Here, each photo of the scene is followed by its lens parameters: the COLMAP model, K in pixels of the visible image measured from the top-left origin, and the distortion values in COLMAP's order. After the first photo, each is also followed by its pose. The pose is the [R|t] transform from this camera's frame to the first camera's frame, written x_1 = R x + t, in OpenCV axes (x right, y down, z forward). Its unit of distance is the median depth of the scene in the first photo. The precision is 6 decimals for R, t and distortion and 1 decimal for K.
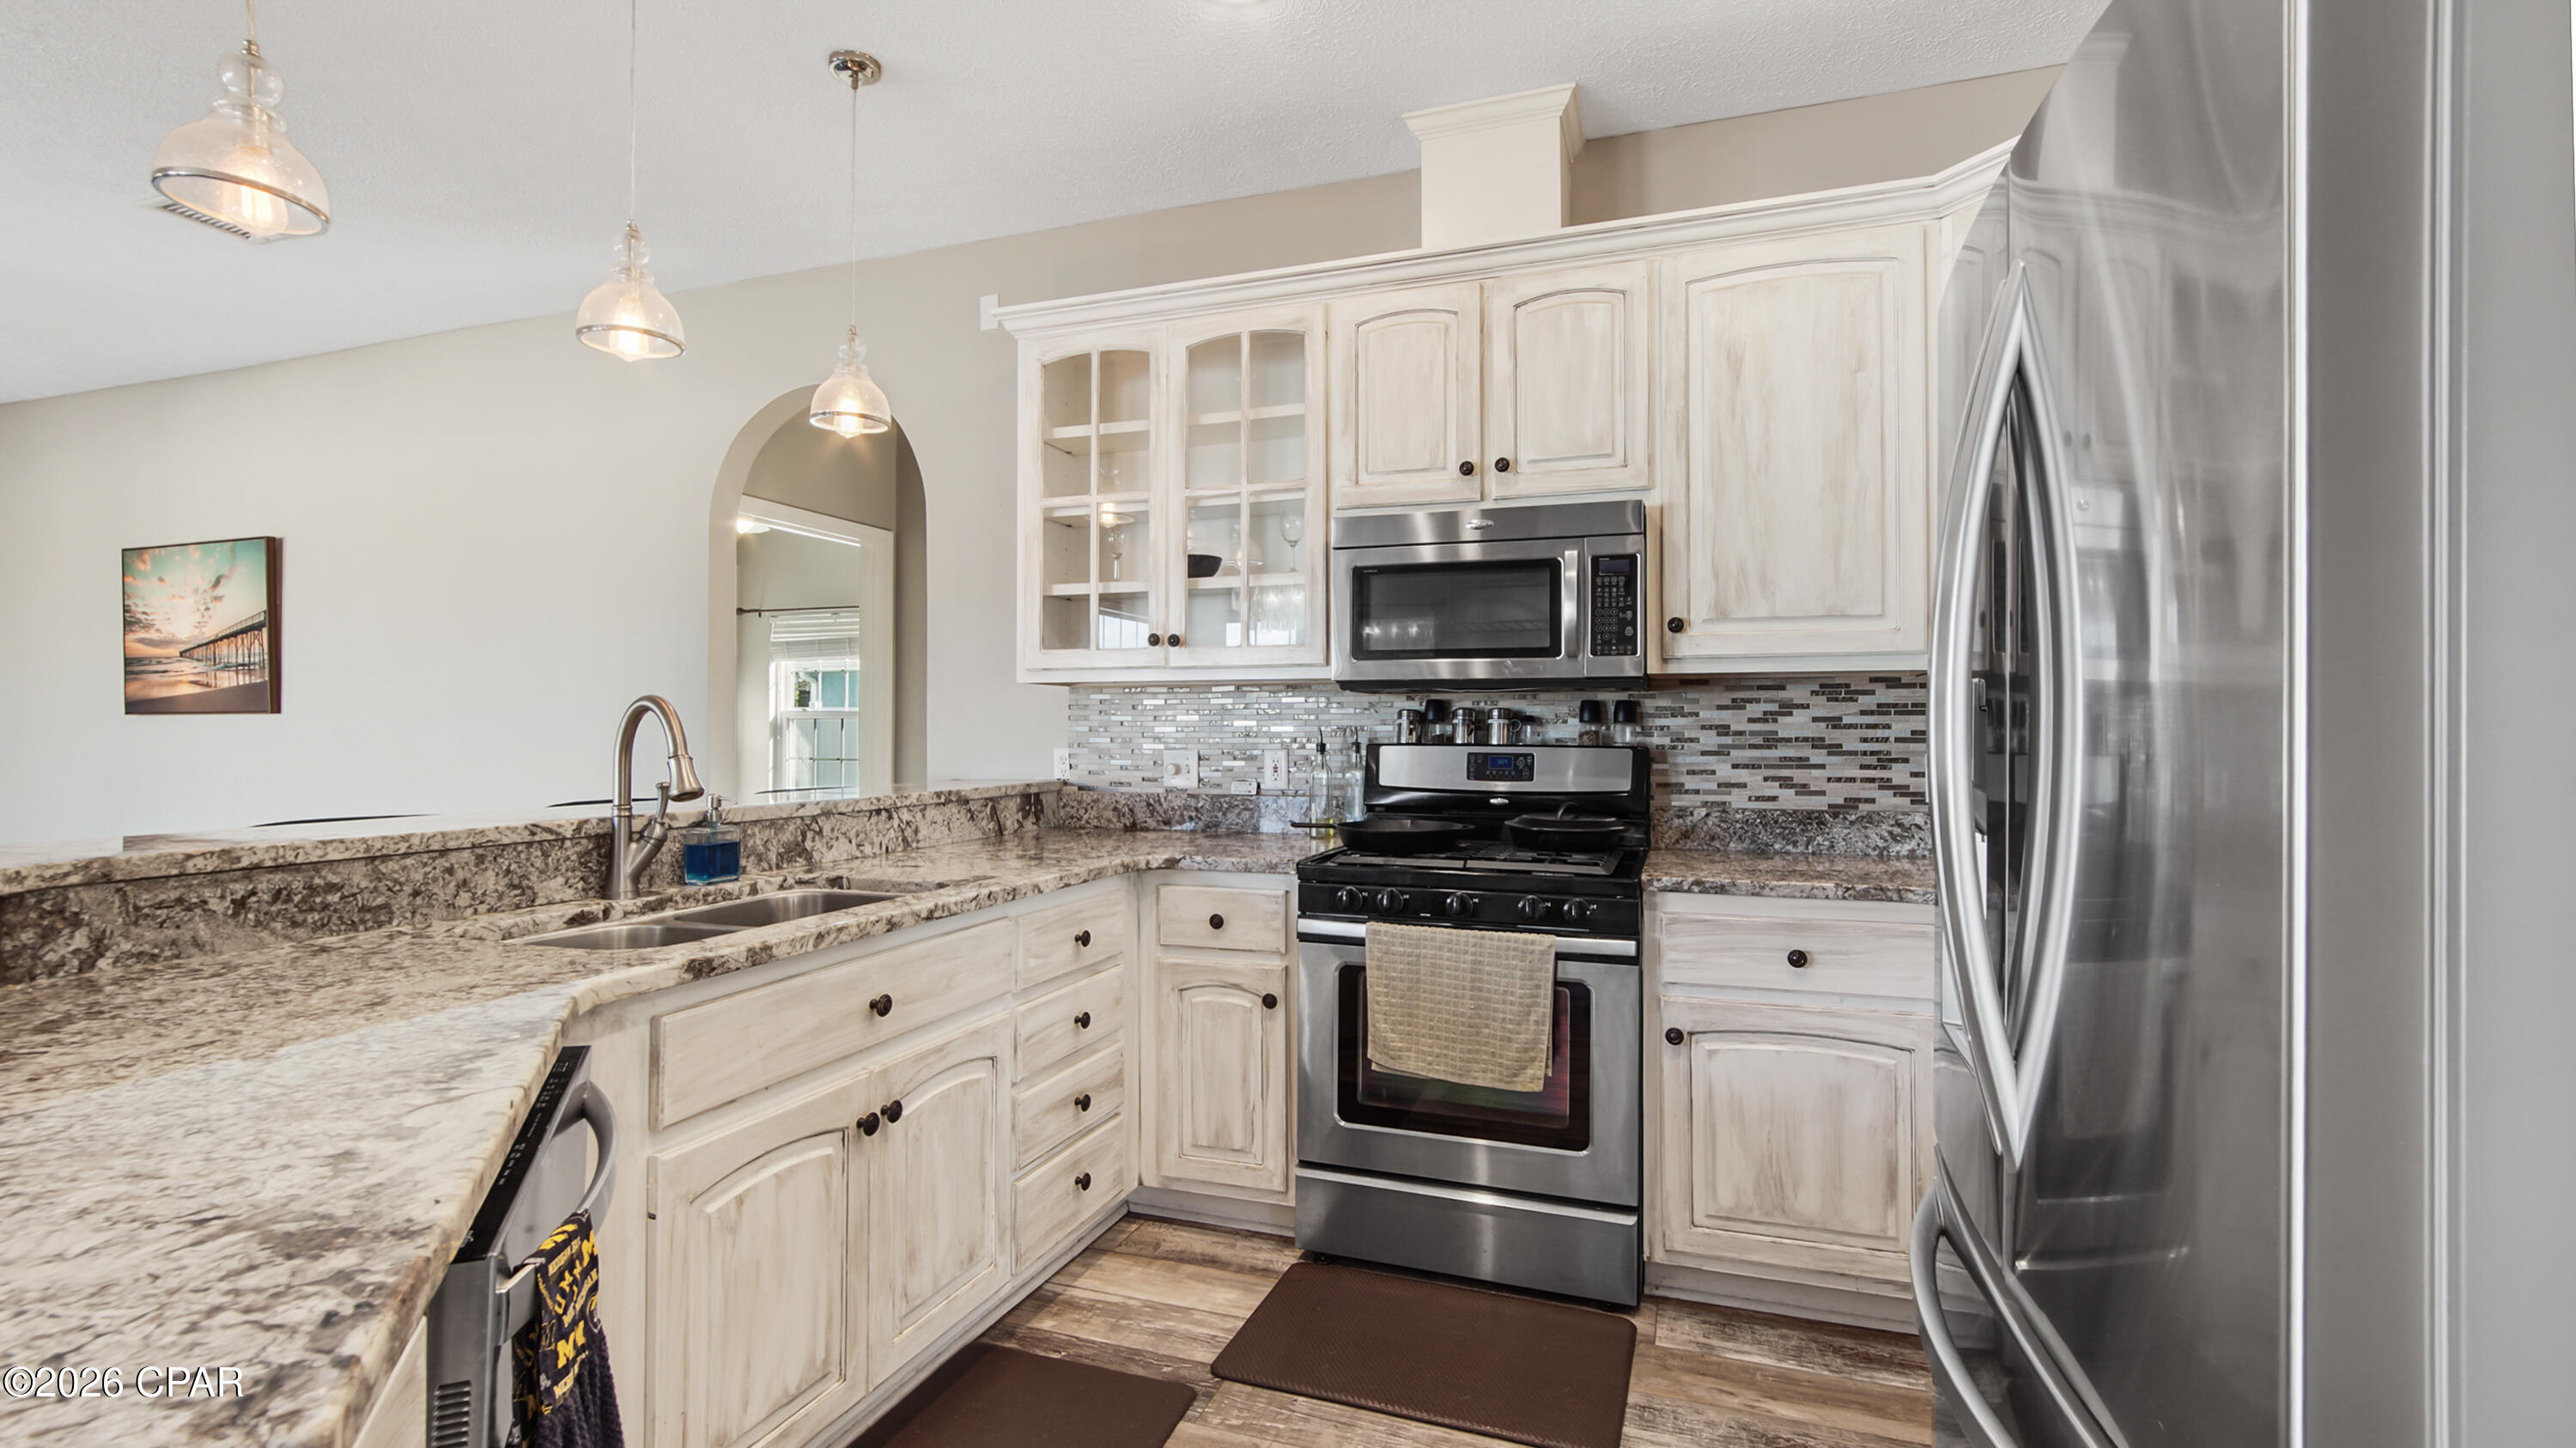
lens RADIAL K [[1161.5, 0, 1291.8], [0, 1161.5, 738.7], [0, 0, 1]] dist [-0.014182, 0.007244]
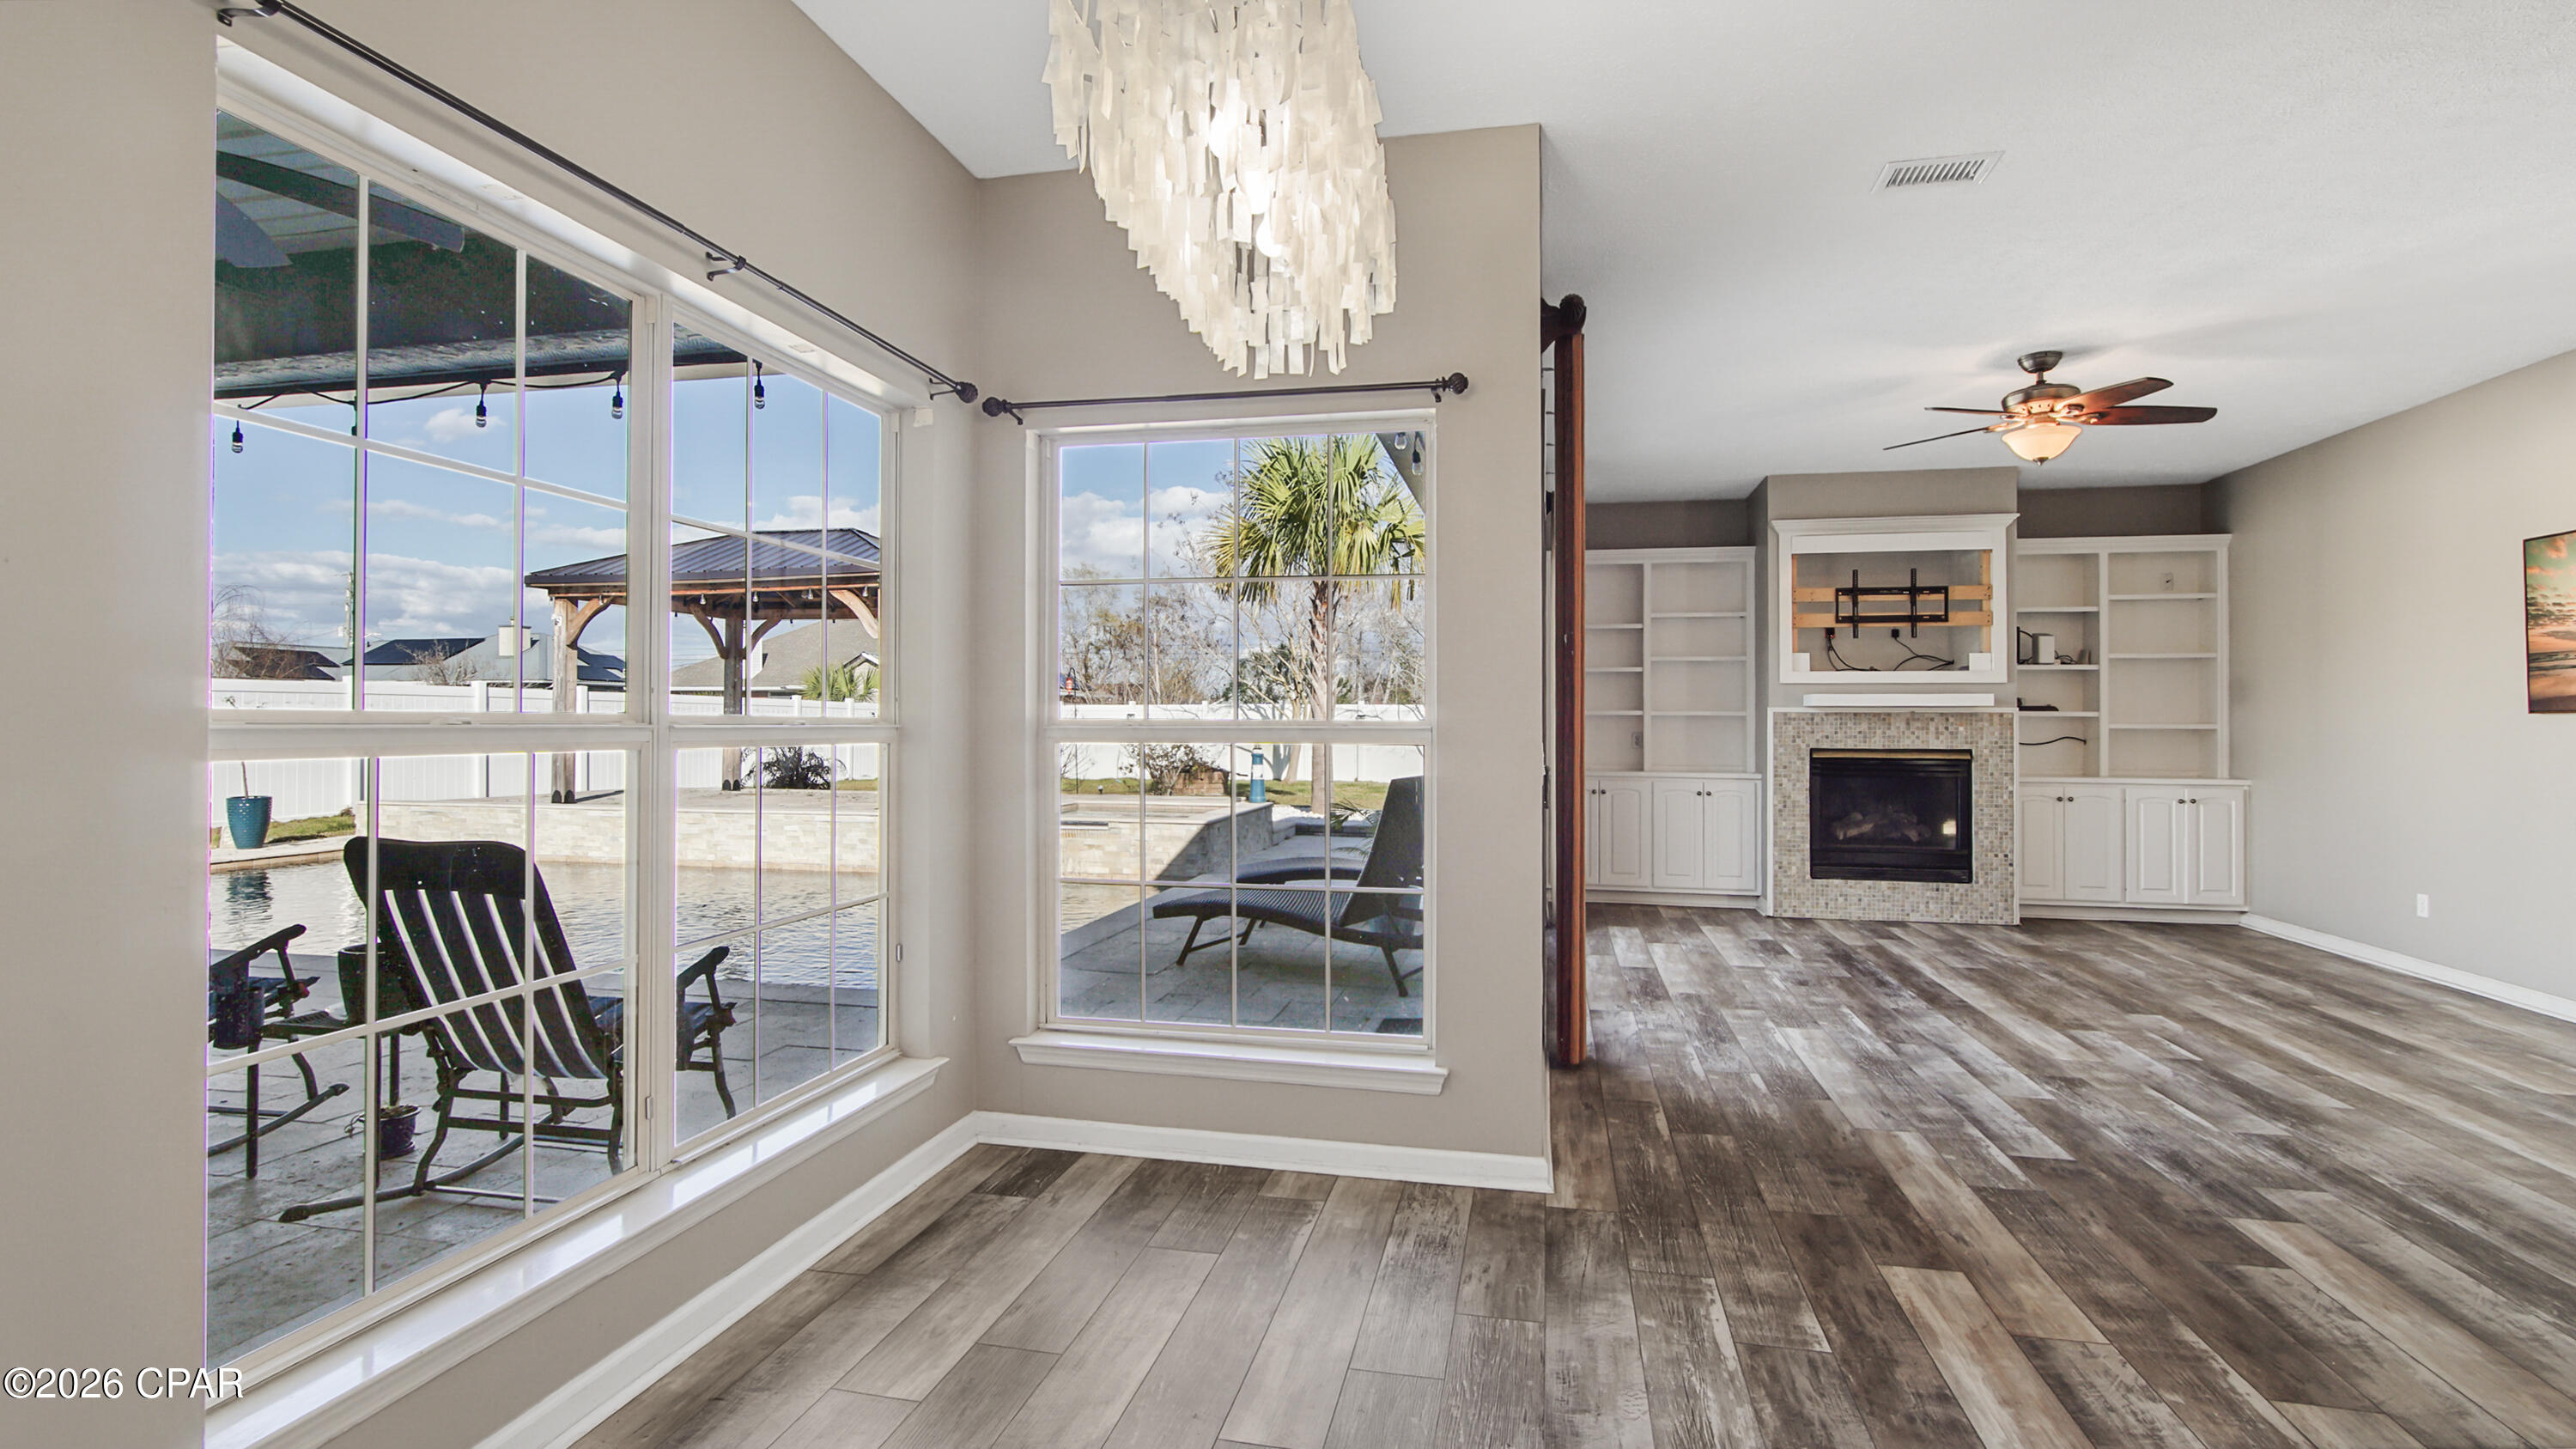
lens RADIAL K [[1161.5, 0, 1291.8], [0, 1161.5, 739.2], [0, 0, 1]] dist [-0.014182, 0.007244]
pose [[0.128015, 0.012148, -0.991698, -0.338951], [-0.007906, 0.999906, 0.011228, -0.004031], [0.991741, 0.006403, 0.128099, -0.226020]]
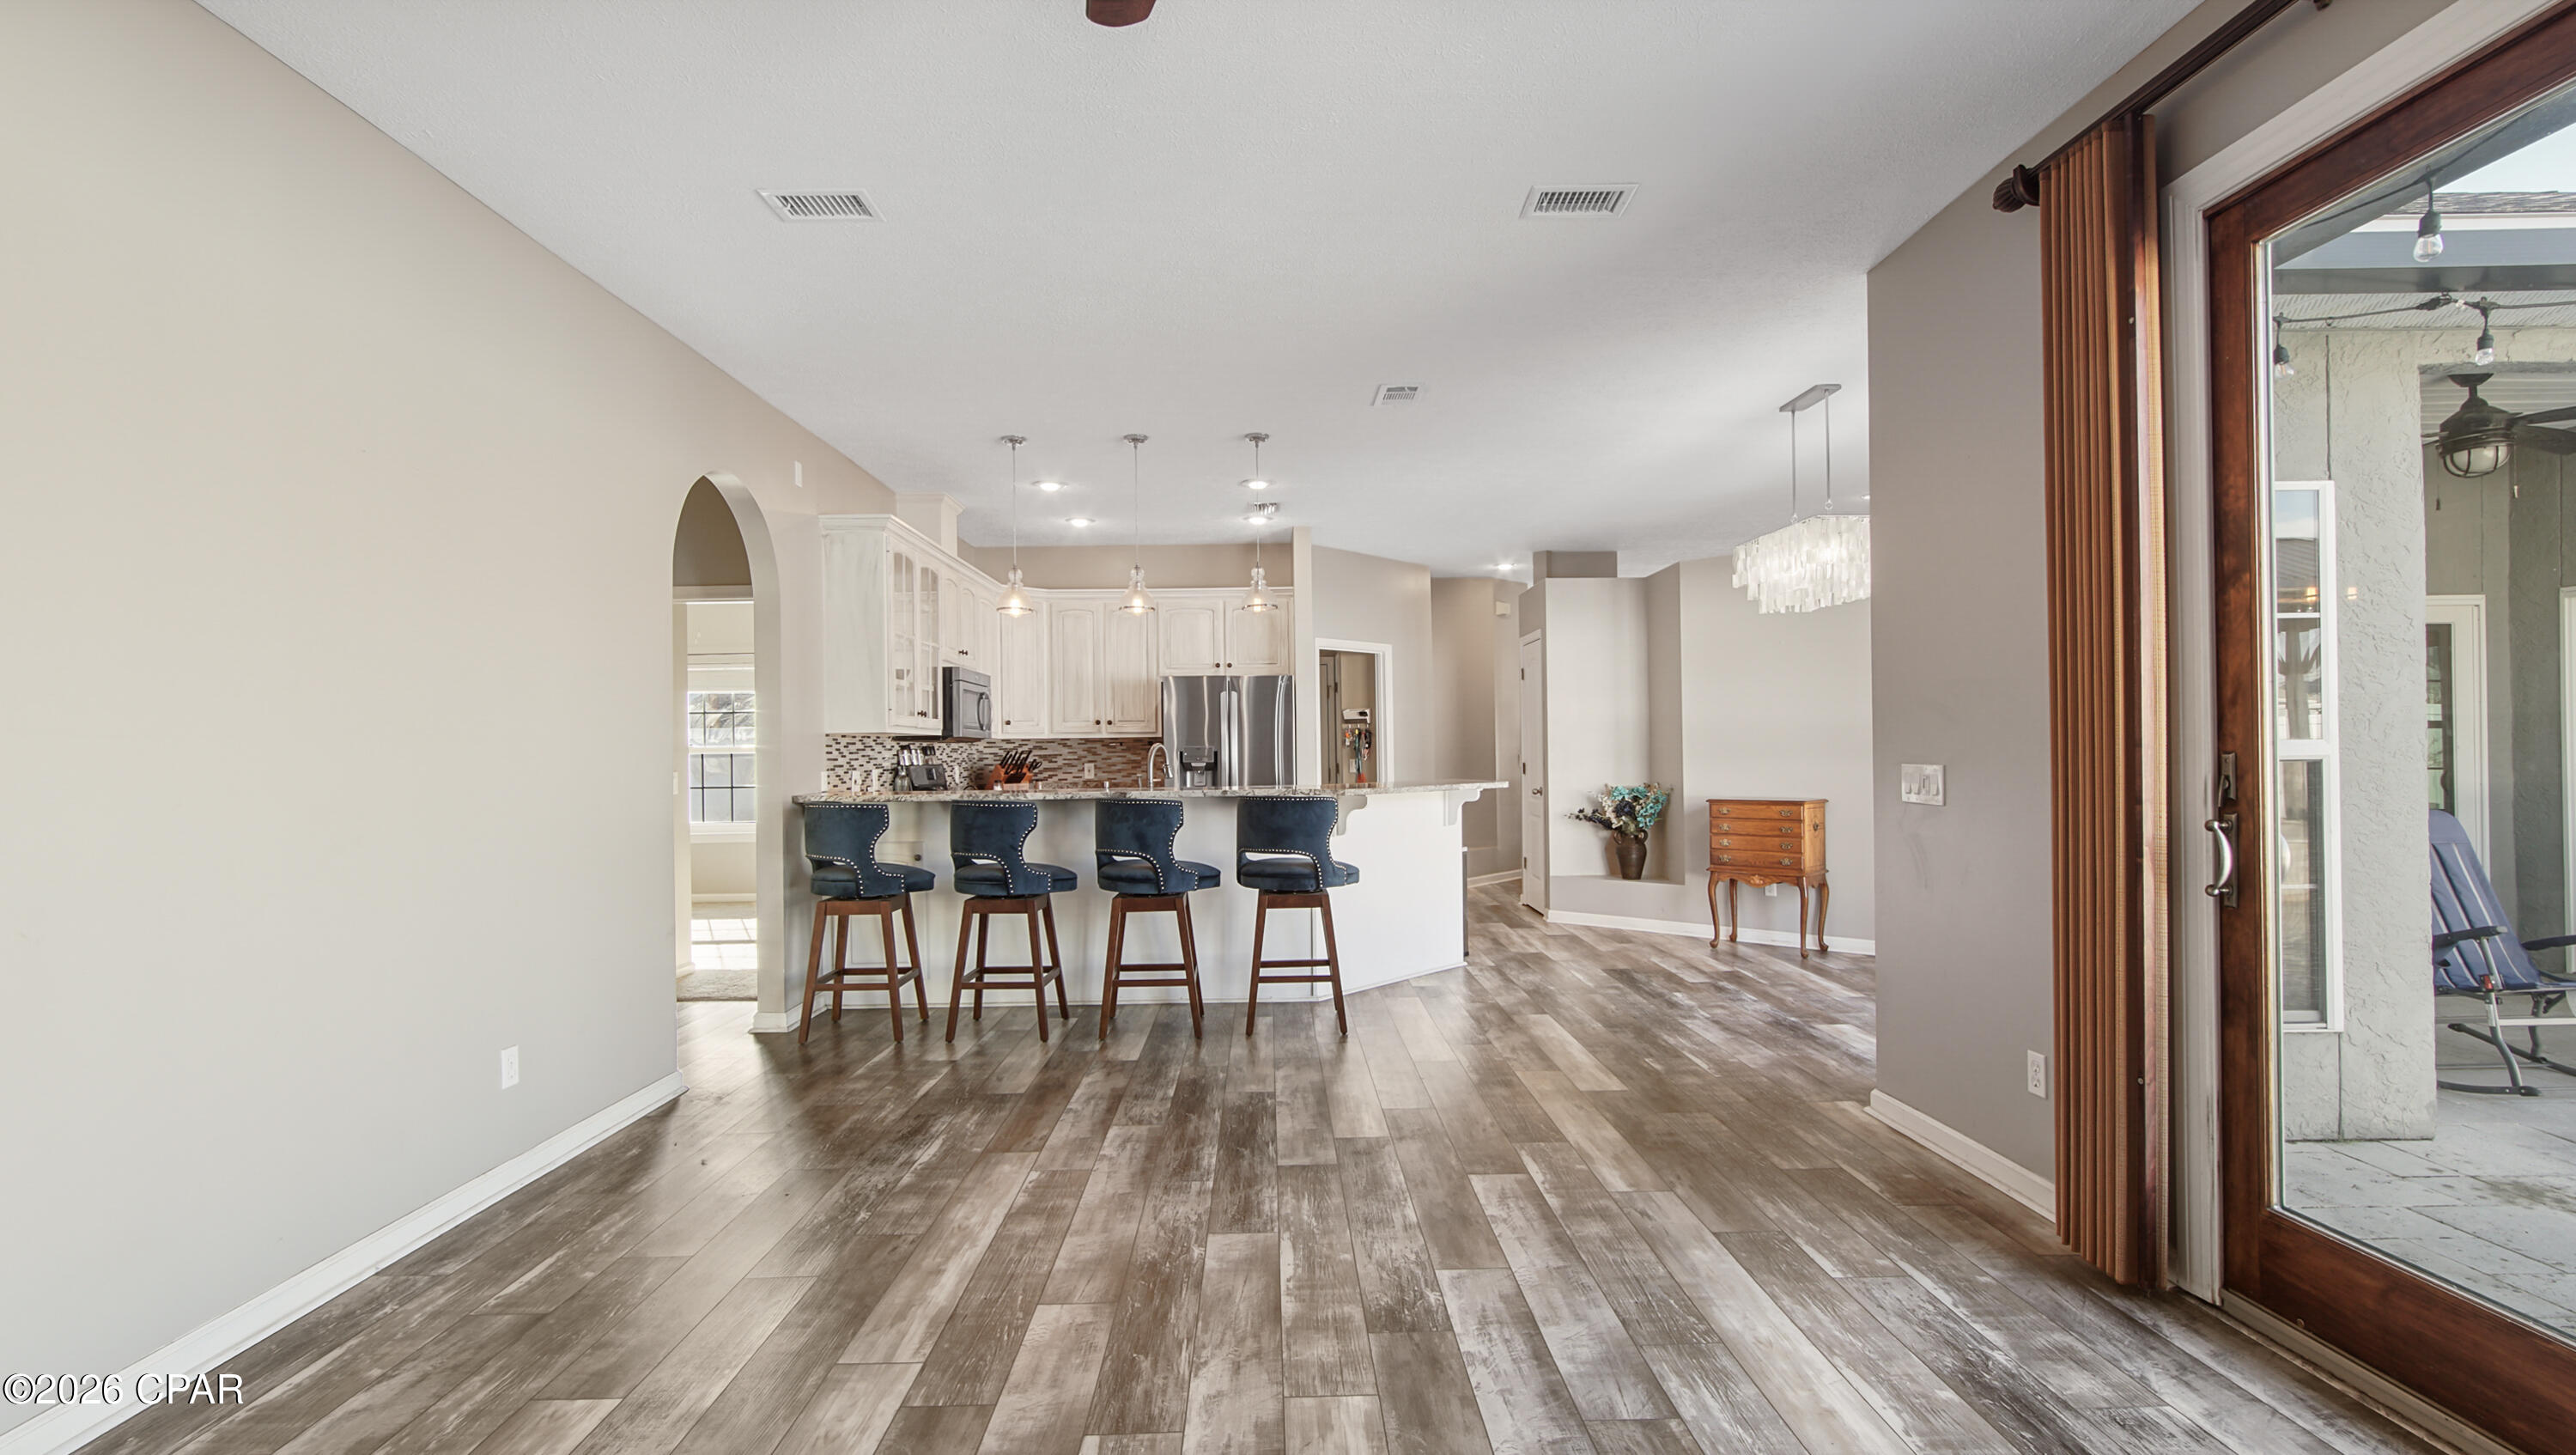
lens RADIAL K [[1134.5, 0, 1292.0], [0, 1134.5, 747.3], [0, 0, 1]] dist [-0.034923, 0.000030]
pose [[-0.353962, 0.006748, 0.935235, -2.203543], [0.015723, 0.999876, -0.001264, -0.016145], [-0.935128, 0.014257, -0.354024, 1.132355]]
